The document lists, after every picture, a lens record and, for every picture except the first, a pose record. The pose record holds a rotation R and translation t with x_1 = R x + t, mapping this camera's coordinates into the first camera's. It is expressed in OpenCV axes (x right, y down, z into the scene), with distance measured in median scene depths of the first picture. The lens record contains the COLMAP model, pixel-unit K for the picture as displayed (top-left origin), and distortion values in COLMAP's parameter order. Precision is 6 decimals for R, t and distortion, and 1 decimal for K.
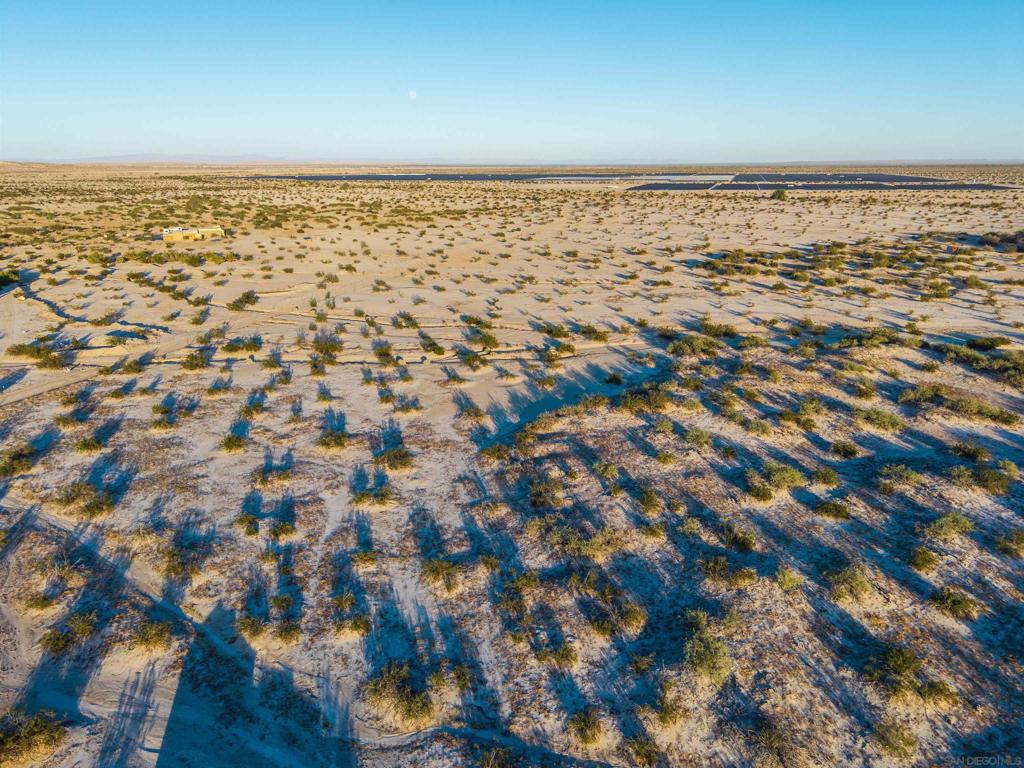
lens RADIAL K [[683.6, 0, 508.4], [0, 683.6, 390.1], [0, 0, 1]] dist [0.029855, -0.031141]
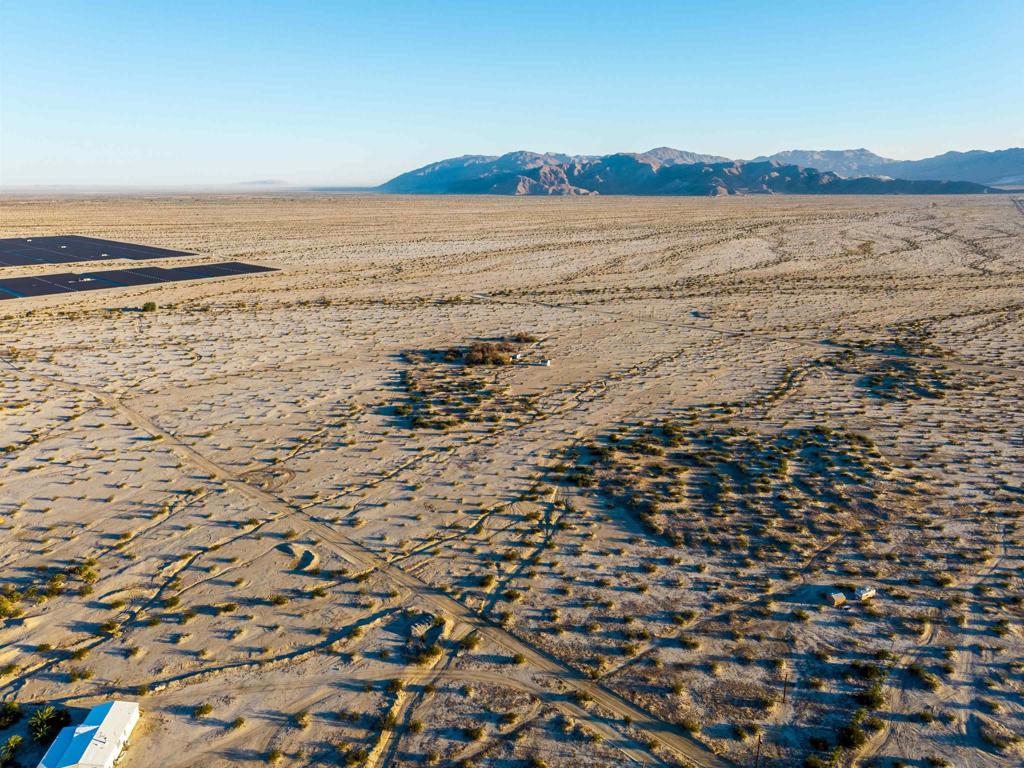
lens RADIAL K [[683.6, 0, 514.2], [0, 683.6, 377.4], [0, 0, 1]] dist [0.029855, -0.031141]
pose [[0.419920, -0.243038, 0.874414, -2.761739], [0.292807, 0.948235, 0.122941, -1.173089], [-0.859030, 0.204409, 0.469346, 0.057941]]
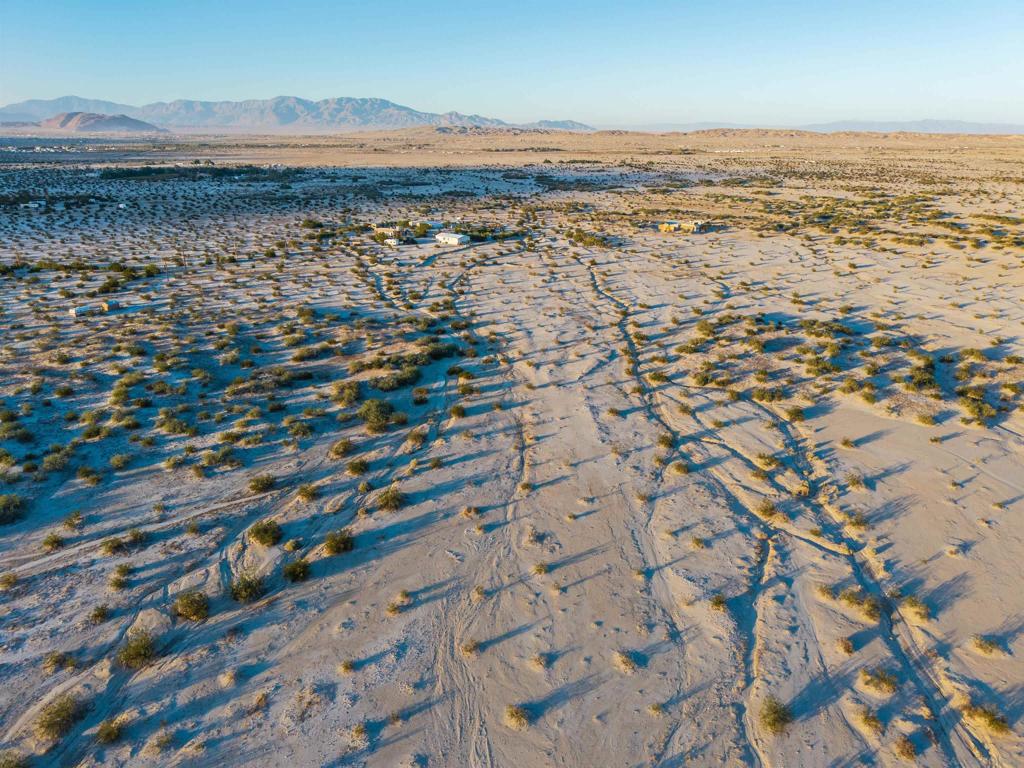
lens RADIAL K [[683.6, 0, 513.2], [0, 683.6, 383.3], [0, 0, 1]] dist [0.029855, -0.031141]
pose [[0.301150, 0.330571, -0.894445, 3.124595], [-0.311938, 0.920534, 0.235187, -0.654946], [0.901112, 0.208184, 0.380337, 0.909882]]
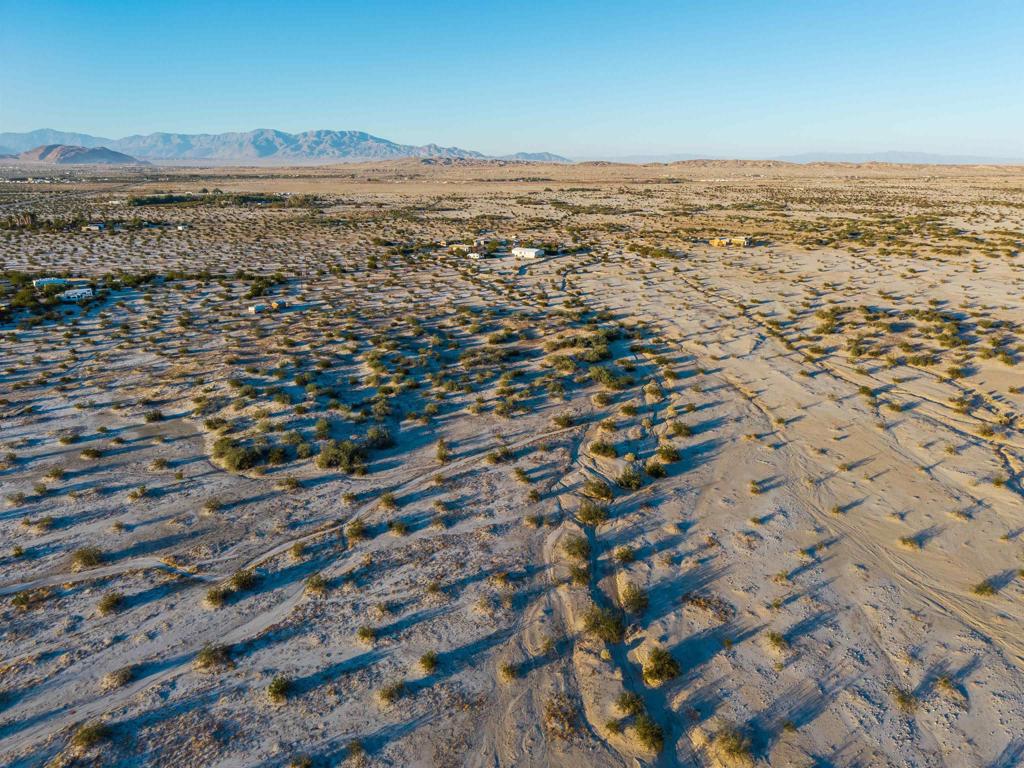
lens RADIAL K [[683.6, 0, 514.2], [0, 683.6, 387.8], [0, 0, 1]] dist [0.029855, -0.031141]
pose [[0.332556, 0.294766, -0.895834, 3.251345], [-0.306582, 0.932096, 0.192887, -0.324490], [0.891860, 0.210501, 0.400344, 0.169036]]
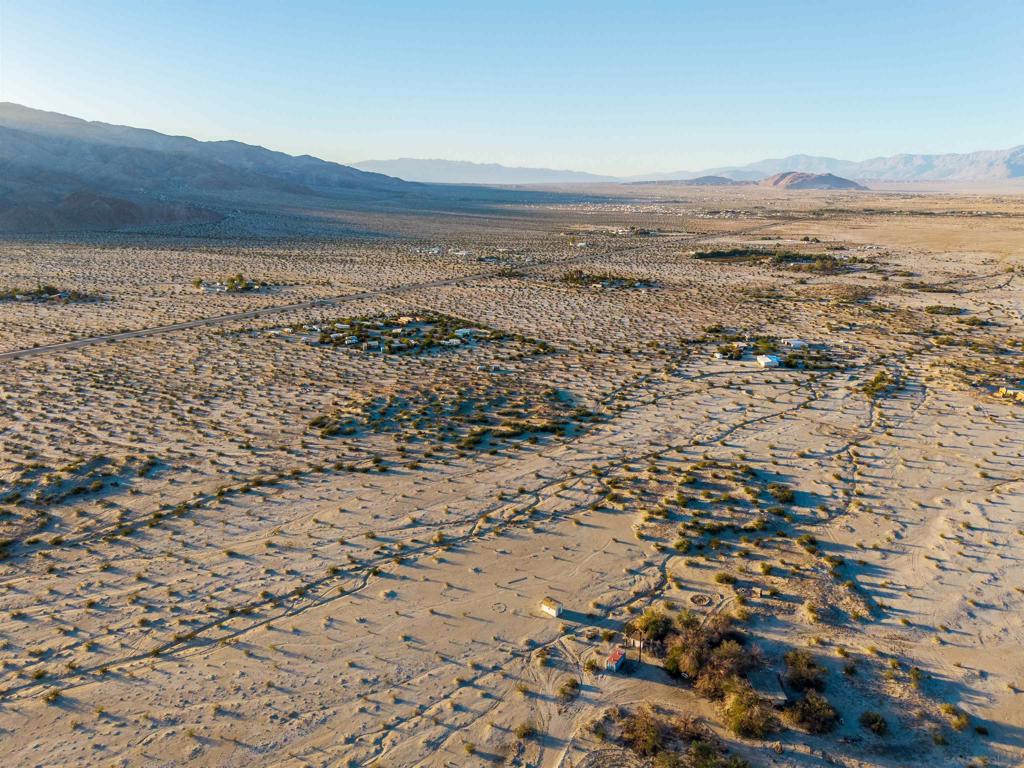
lens RADIAL K [[683.6, 0, 509.0], [0, 683.6, 381.1], [0, 0, 1]] dist [0.029855, -0.031141]
pose [[-0.578131, 0.228404, -0.783324, 4.500726], [-0.259079, 0.858957, 0.441670, -2.315050], [0.773720, 0.458285, -0.437415, 3.195593]]
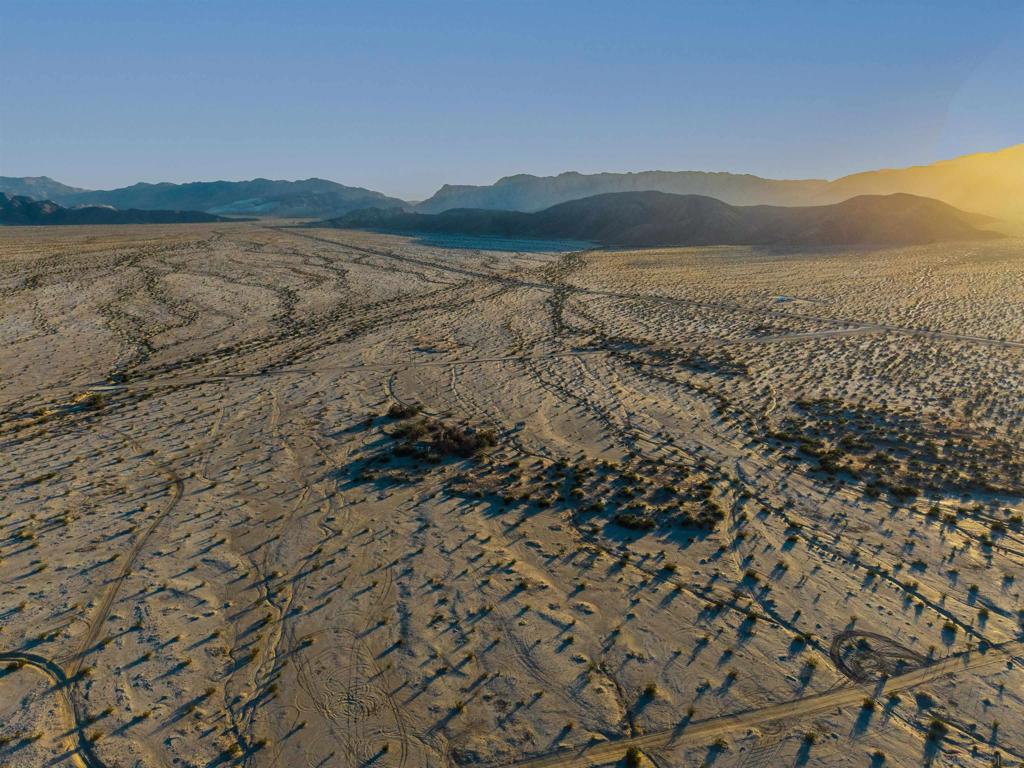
lens RADIAL K [[683.6, 0, 515.6], [0, 683.6, 382.4], [0, 0, 1]] dist [0.029855, -0.031141]
pose [[-0.582790, -0.190403, 0.790002, -1.230595], [0.268868, 0.872229, 0.408567, -2.785898], [-0.766854, 0.450515, -0.457133, 4.718860]]
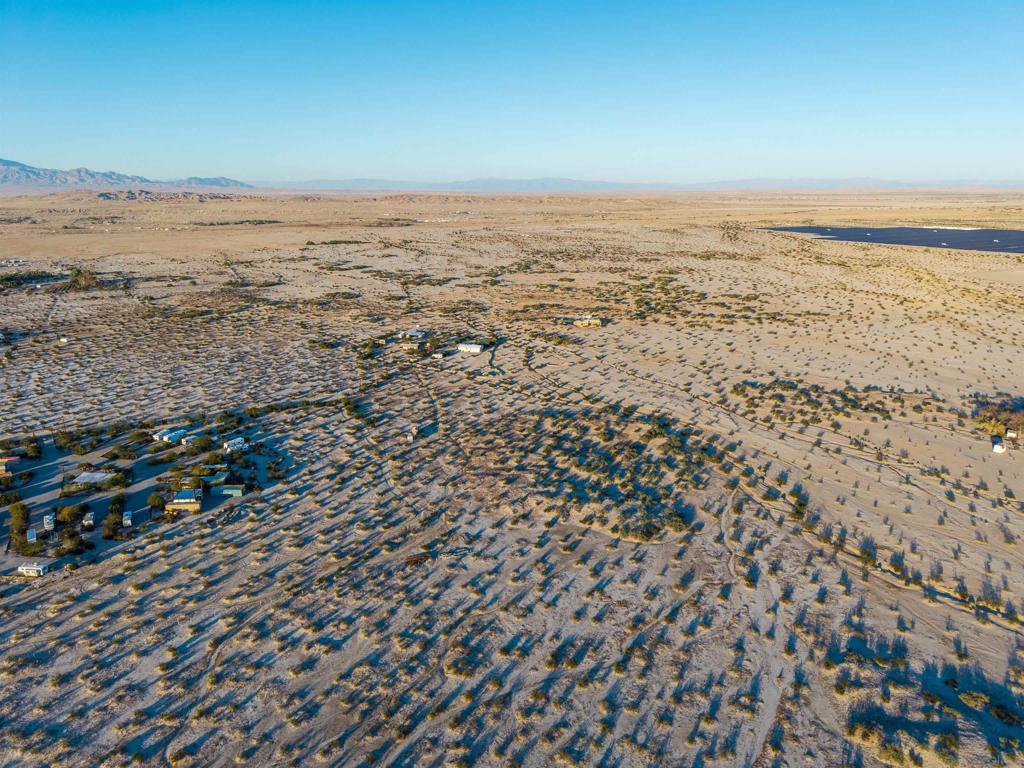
lens RADIAL K [[683.6, 0, 516.3], [0, 683.6, 377.8], [0, 0, 1]] dist [0.029855, -0.031141]
pose [[0.699400, 0.190694, -0.688822, 3.320019], [-0.230868, 0.972363, 0.034776, -0.363883], [0.676417, 0.134705, 0.724096, -2.475659]]
